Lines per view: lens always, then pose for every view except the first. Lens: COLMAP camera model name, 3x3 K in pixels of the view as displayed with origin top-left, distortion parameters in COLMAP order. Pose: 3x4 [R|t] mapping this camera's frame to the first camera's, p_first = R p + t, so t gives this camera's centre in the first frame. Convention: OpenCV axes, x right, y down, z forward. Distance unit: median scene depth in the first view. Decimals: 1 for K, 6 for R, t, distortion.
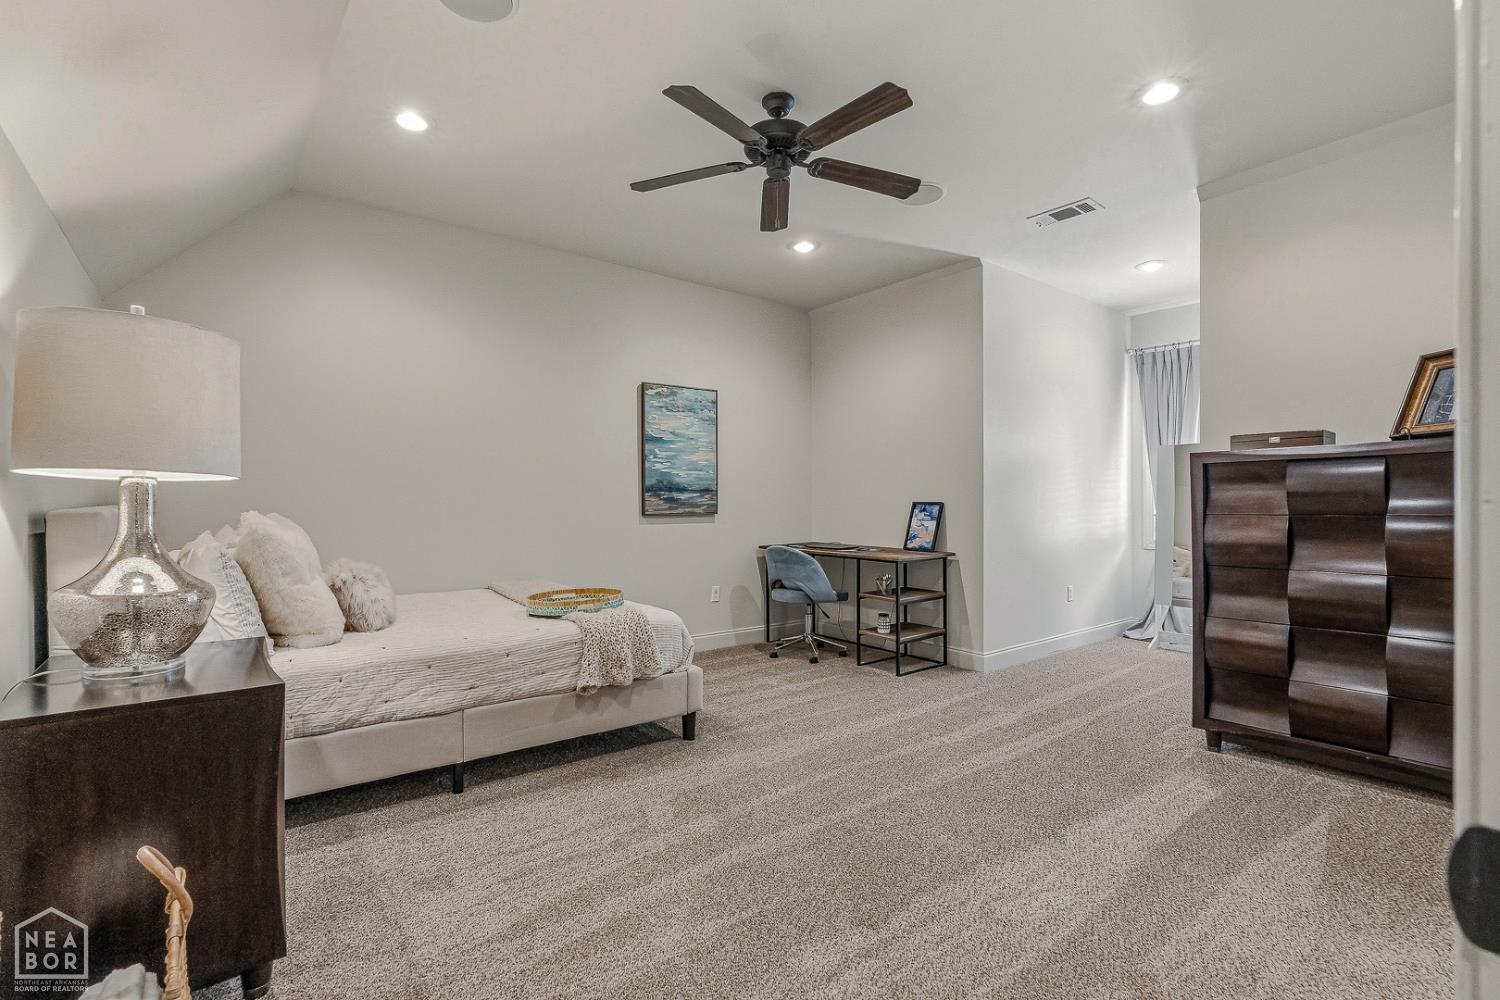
lens RADIAL K [[692.9, 0, 755.1], [0, 692.9, 509.1], [0, 0, 1]] dist [-0.009895, 0.003671]
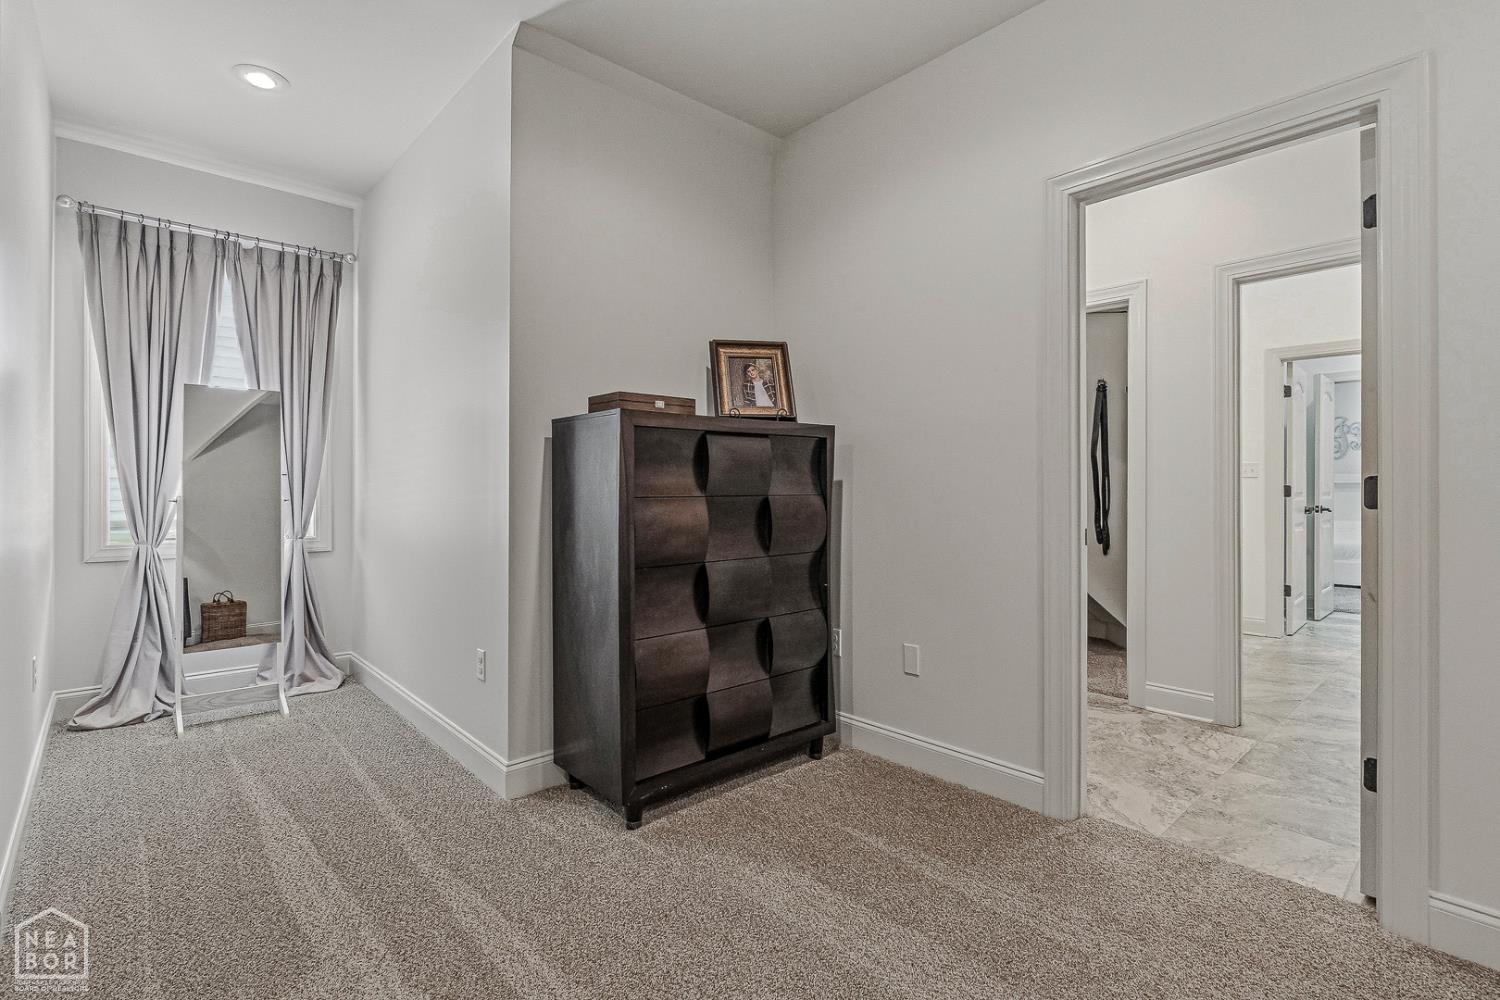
lens RADIAL K [[692.9, 0, 766.7], [0, 692.9, 495.0], [0, 0, 1]] dist [-0.009895, 0.003671]
pose [[-0.078595, -0.012710, 0.996826, -0.061558], [-0.003492, 0.999916, 0.012474, -0.009068], [-0.996900, -0.002500, -0.078633, 0.779694]]
